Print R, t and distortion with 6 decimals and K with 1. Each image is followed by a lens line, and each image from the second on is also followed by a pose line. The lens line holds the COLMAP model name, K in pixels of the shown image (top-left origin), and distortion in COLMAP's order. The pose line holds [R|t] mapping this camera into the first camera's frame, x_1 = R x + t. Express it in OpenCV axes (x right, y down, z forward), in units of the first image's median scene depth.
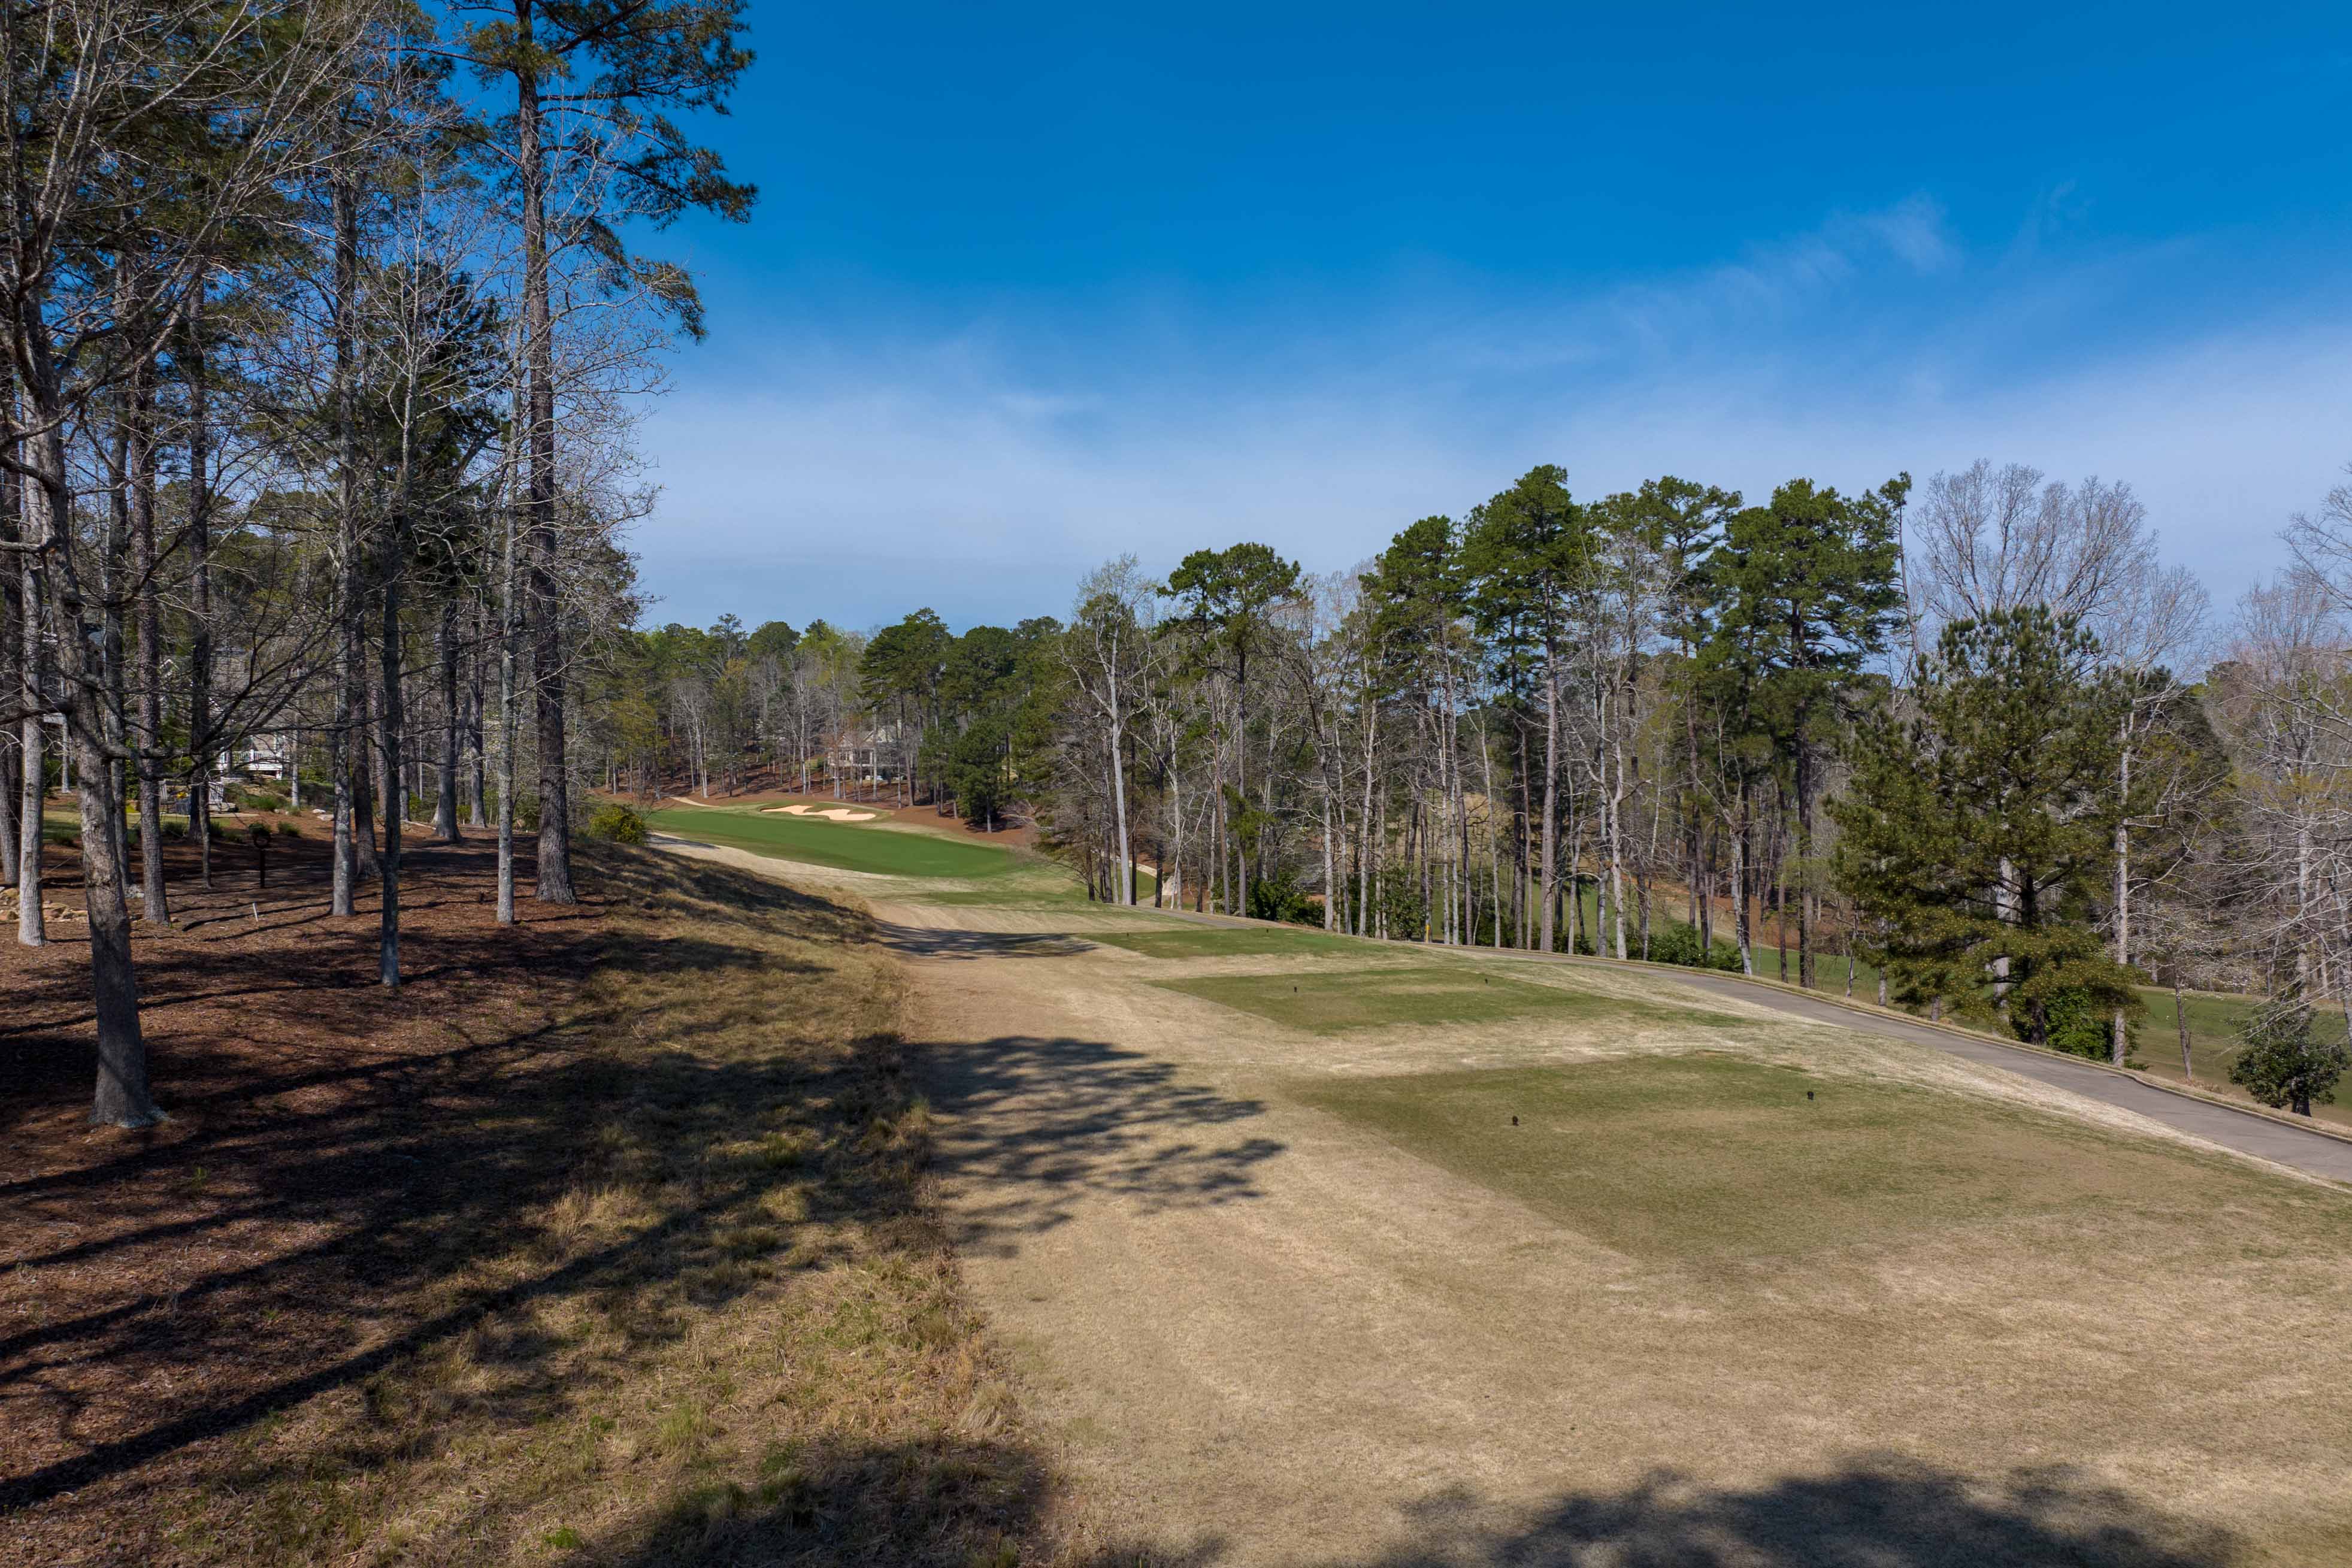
lens RADIAL K [[1617.4, 0, 1182.8], [0, 1617.4, 779.5], [0, 0, 1]] dist [-0.048976, 0.002591]
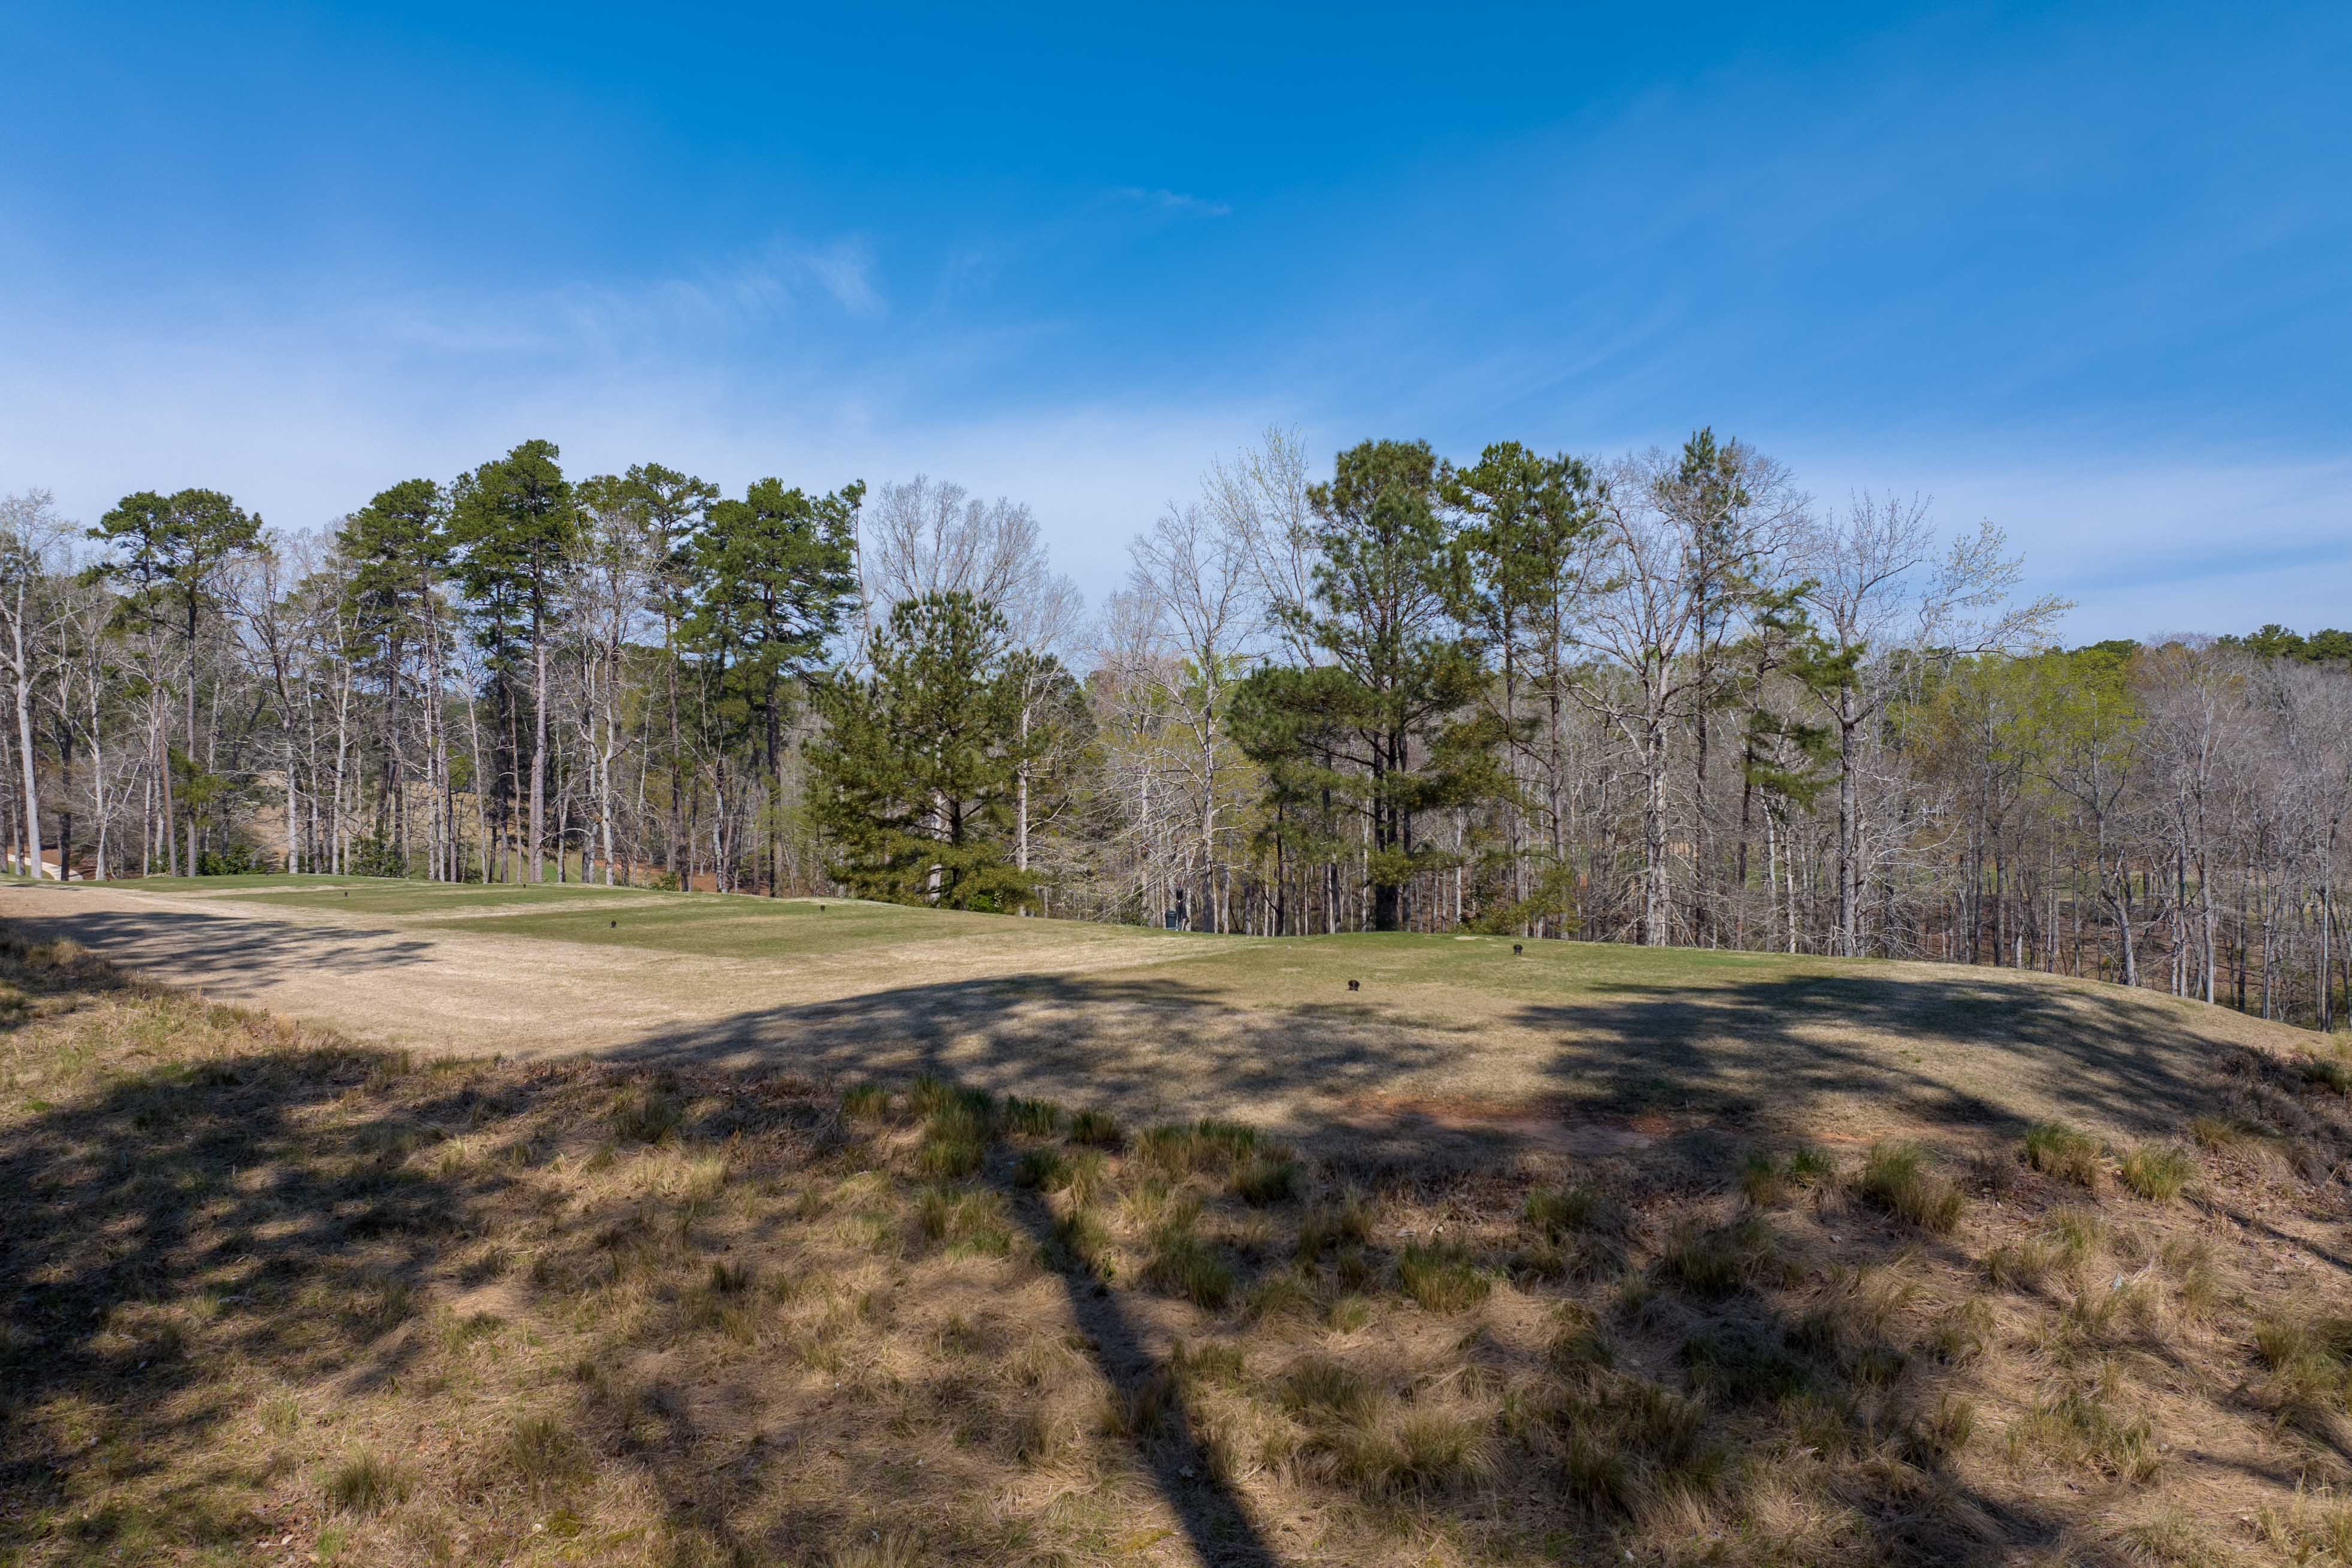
lens RADIAL K [[1617.4, 0, 1182.8], [0, 1617.4, 779.5], [0, 0, 1]] dist [-0.048976, 0.002591]
pose [[0.806174, 0.000904, 0.591677, -0.057464], [-0.000304, 0.999999, -0.001114, 0.029034], [-0.591678, 0.000718, 0.806174, -0.095363]]
